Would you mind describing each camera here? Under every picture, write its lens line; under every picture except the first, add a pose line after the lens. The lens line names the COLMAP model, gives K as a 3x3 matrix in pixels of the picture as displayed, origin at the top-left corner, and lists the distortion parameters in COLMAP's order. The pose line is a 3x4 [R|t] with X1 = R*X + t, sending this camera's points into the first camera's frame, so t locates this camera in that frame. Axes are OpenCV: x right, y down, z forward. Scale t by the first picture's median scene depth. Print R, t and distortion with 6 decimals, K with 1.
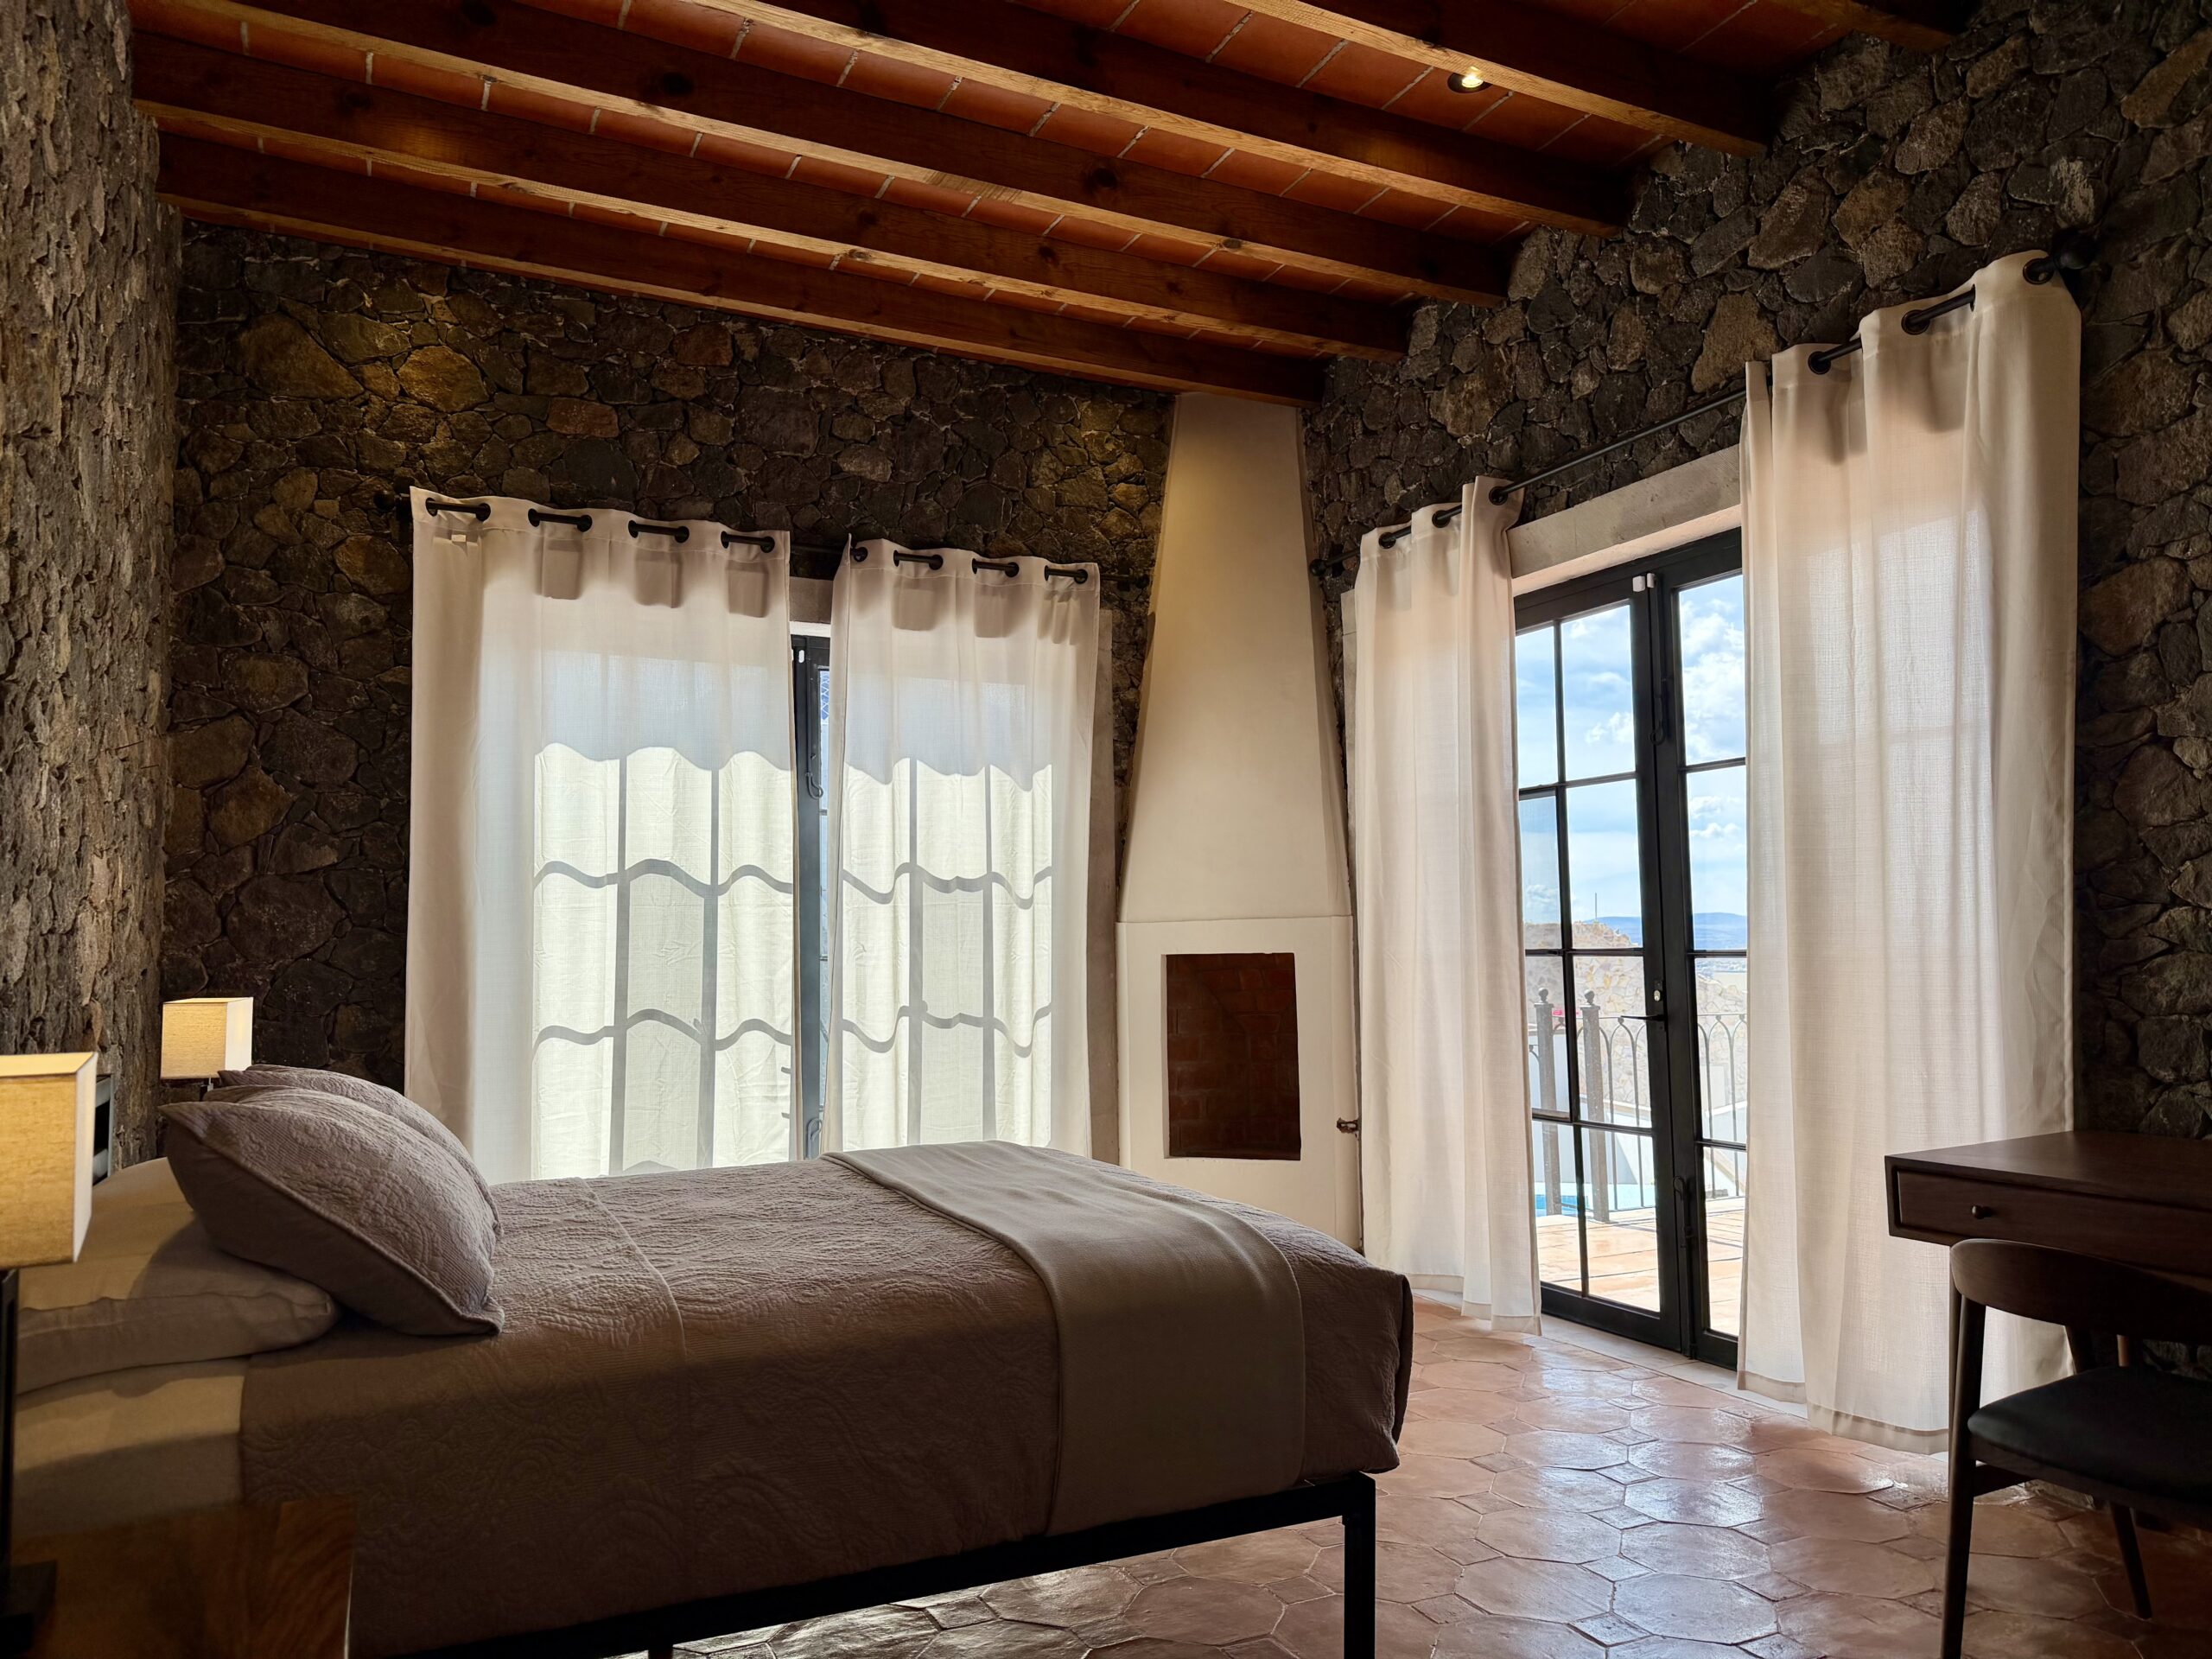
lens RADIAL K [[1566.1, 0, 1102.5], [0, 1566.1, 841.1], [0, 0, 1]] dist [0.078054, -0.095448]
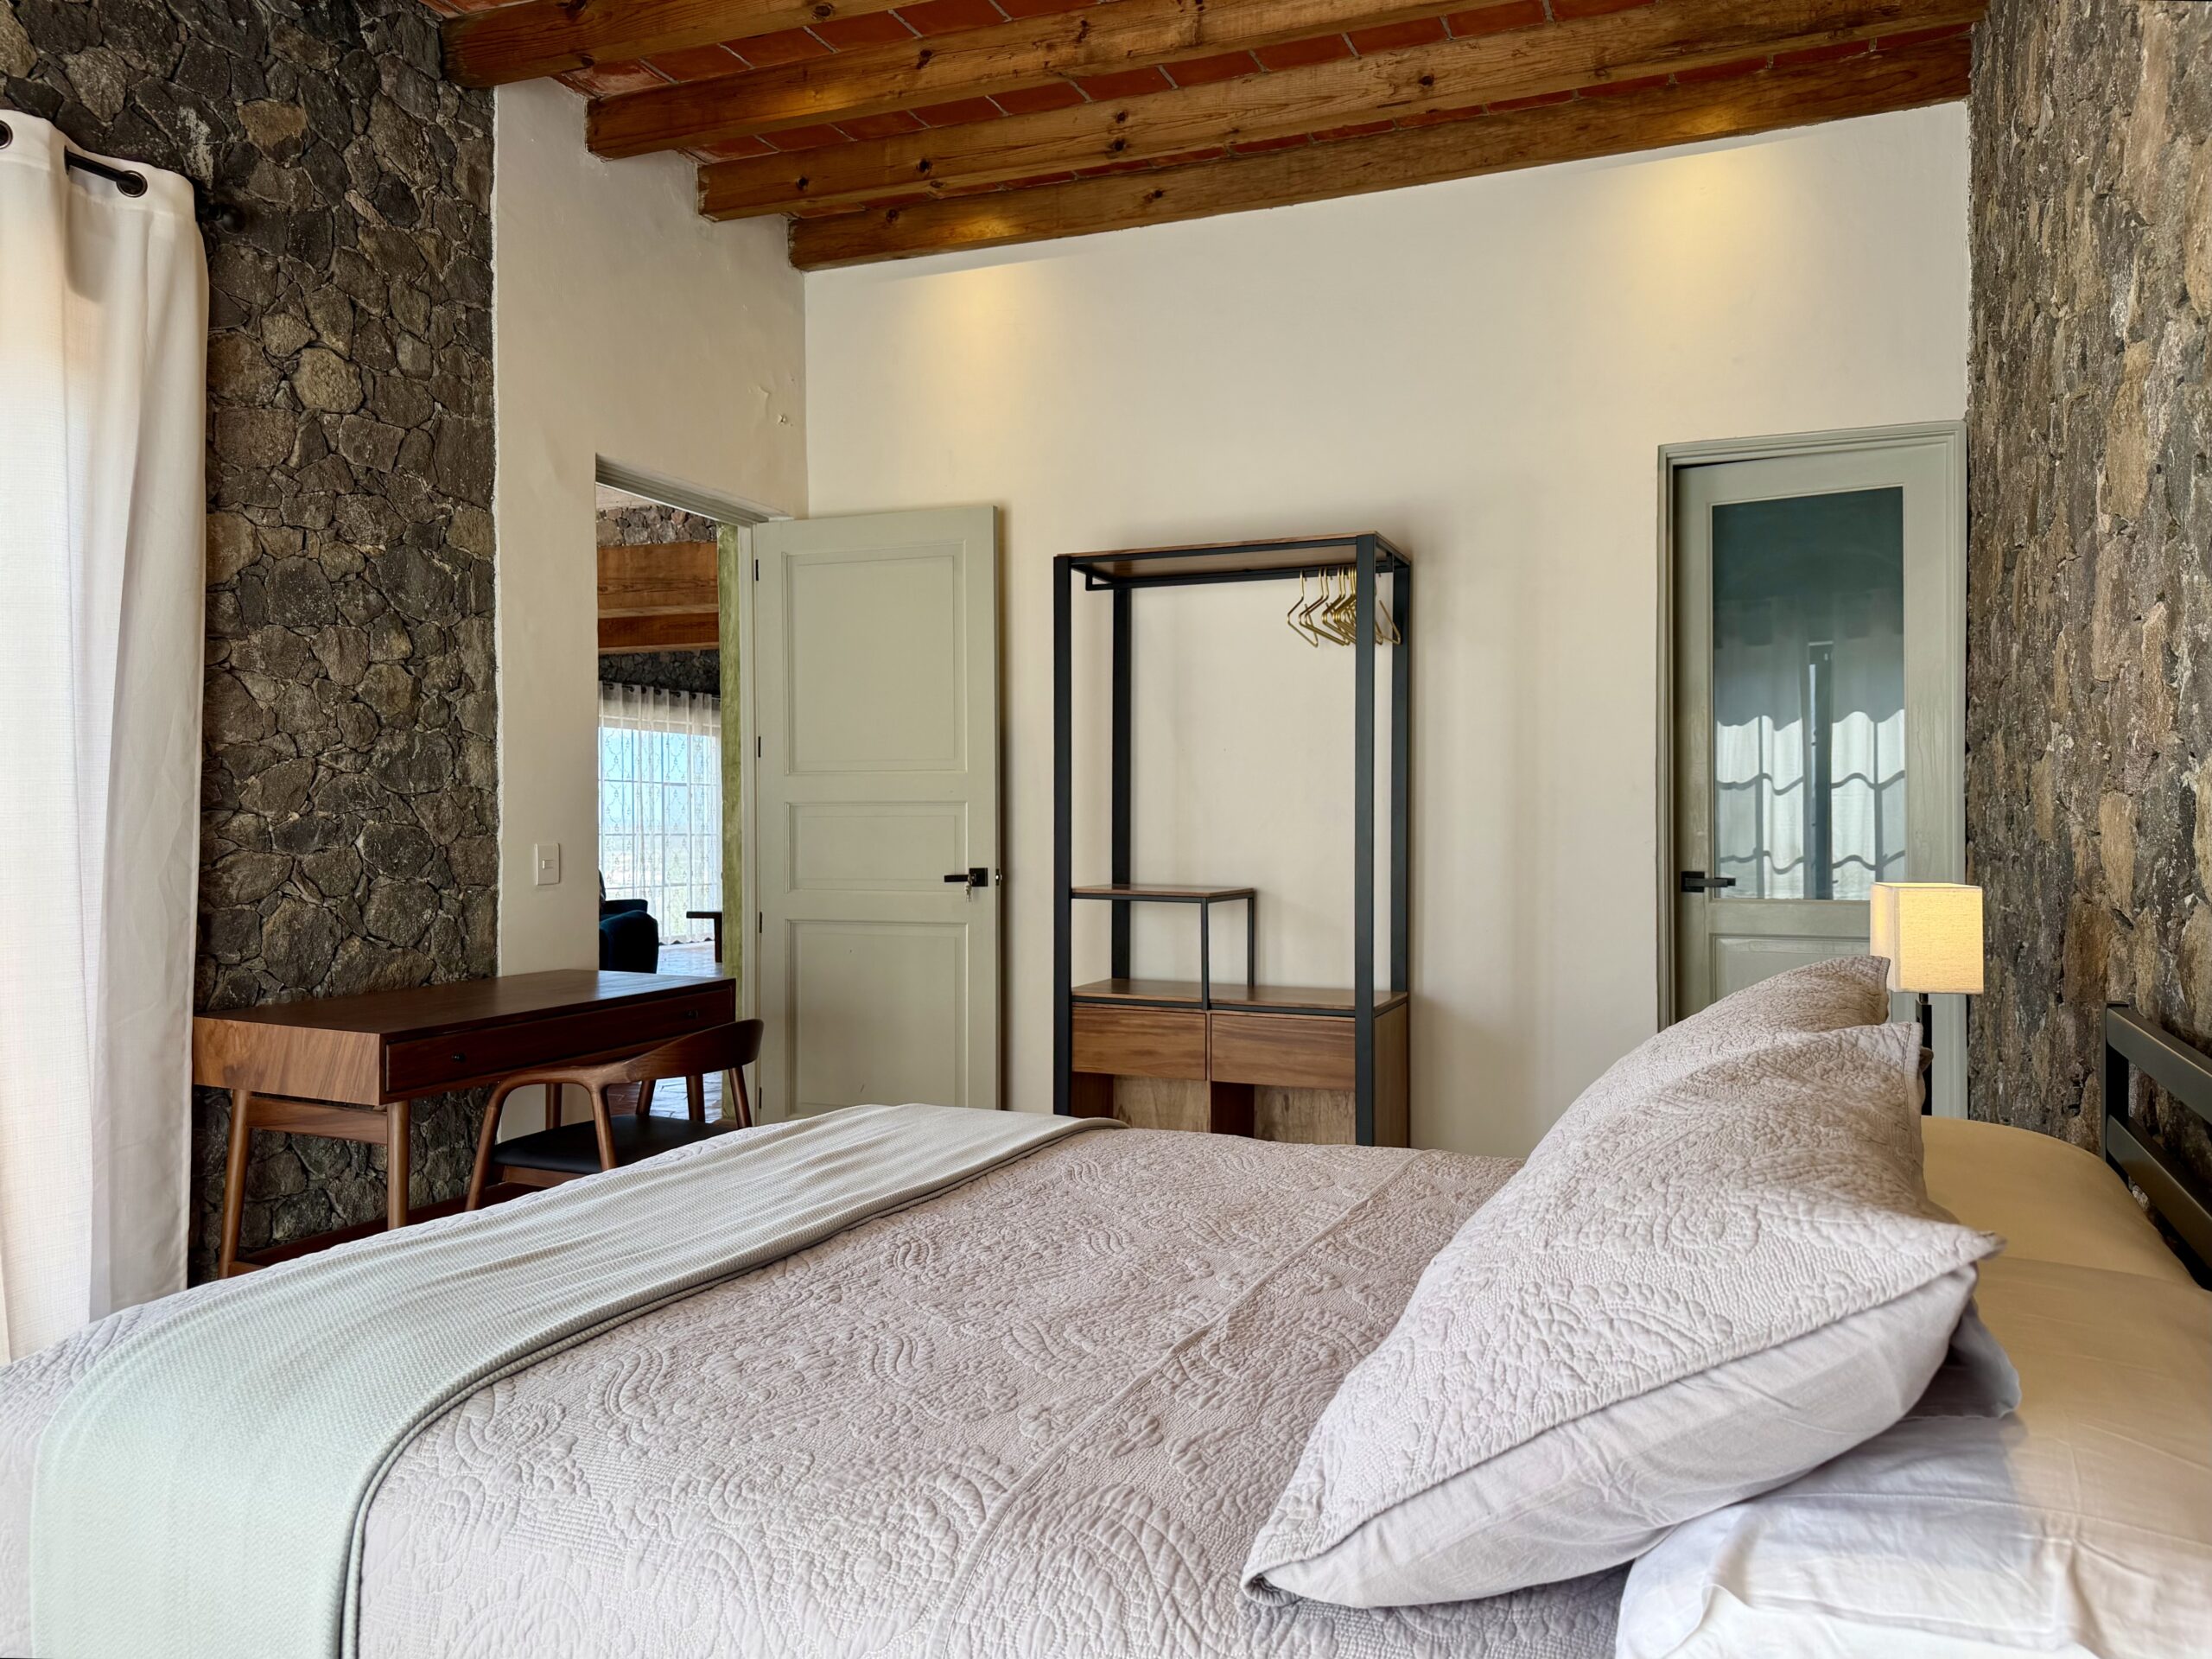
lens RADIAL K [[1566.1, 0, 1102.5], [0, 1566.1, 841.1], [0, 0, 1]] dist [0.078054, -0.095448]
pose [[-0.682226, 0.006647, 0.731111, -0.621676], [-0.042393, 0.997917, -0.048631, 0.090996], [-0.729911, -0.064171, -0.680523, 1.321110]]
